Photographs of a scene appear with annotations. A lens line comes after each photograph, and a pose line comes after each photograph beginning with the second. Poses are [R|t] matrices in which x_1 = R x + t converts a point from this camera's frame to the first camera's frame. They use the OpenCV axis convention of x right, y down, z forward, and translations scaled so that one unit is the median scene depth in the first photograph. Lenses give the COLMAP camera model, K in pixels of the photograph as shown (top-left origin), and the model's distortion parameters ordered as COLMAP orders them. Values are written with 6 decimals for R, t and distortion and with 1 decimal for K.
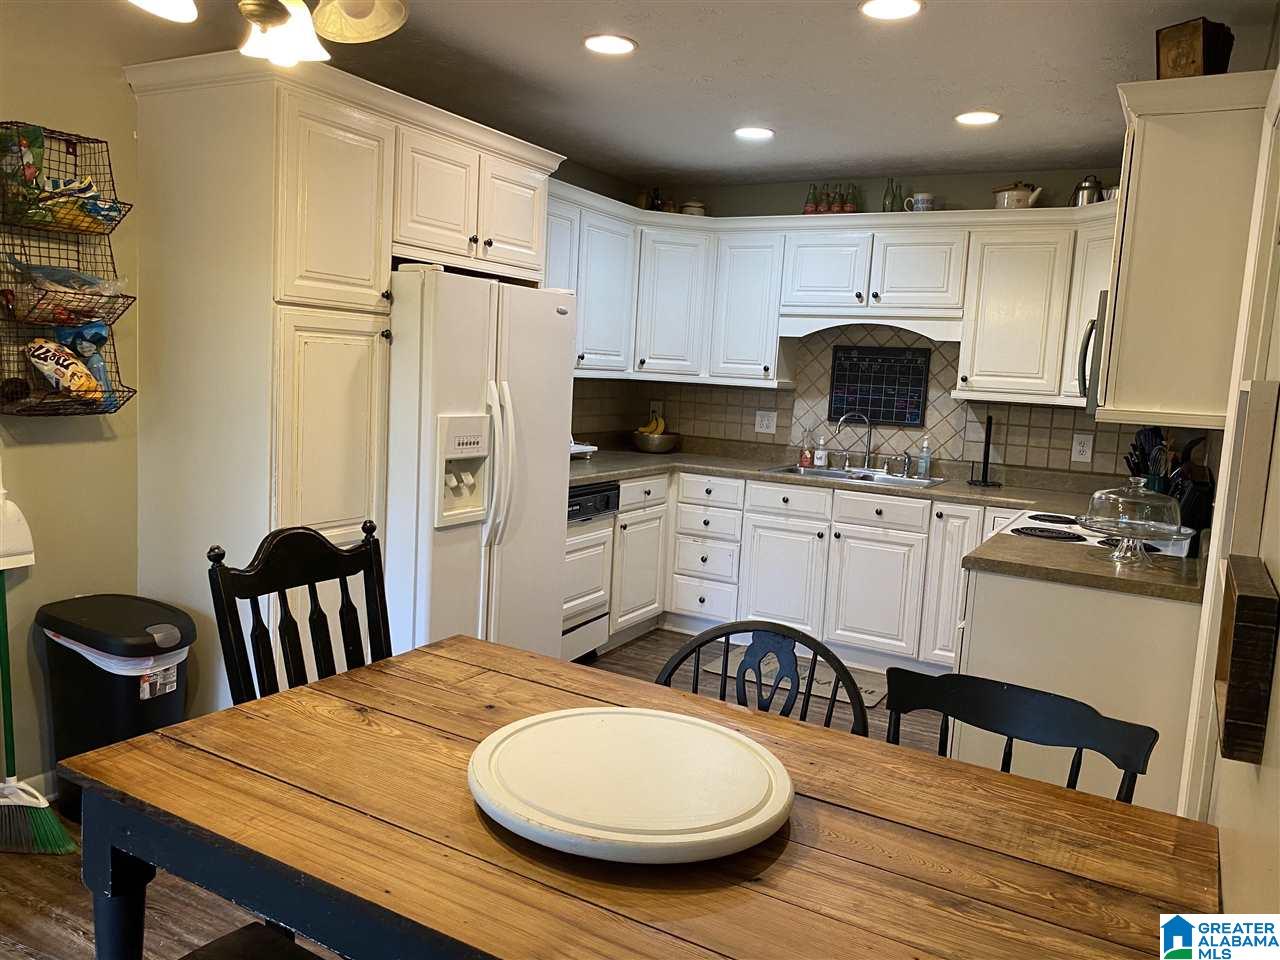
lens RADIAL K [[969.6, 0, 635.3], [0, 969.6, 481.2], [0, 0, 1]] dist [0.047092, -0.052490]
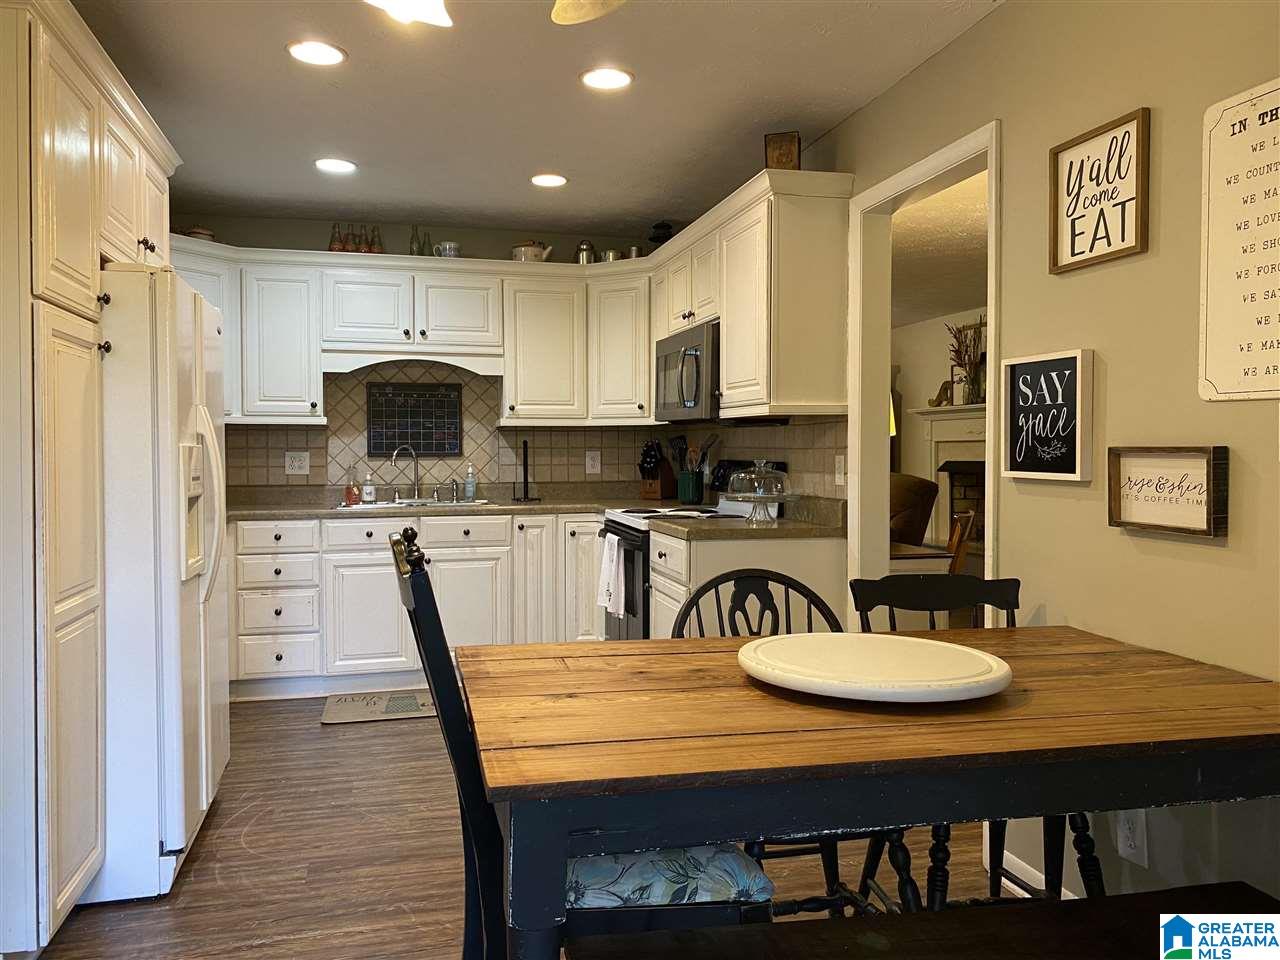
lens RADIAL K [[969.6, 0, 636.4], [0, 969.6, 481.0], [0, 0, 1]] dist [0.047092, -0.052490]
pose [[0.726076, -0.078193, 0.683154, -0.312726], [0.124296, 0.992072, -0.018553, 0.017294], [-0.676287, 0.098384, 0.730038, 0.083715]]
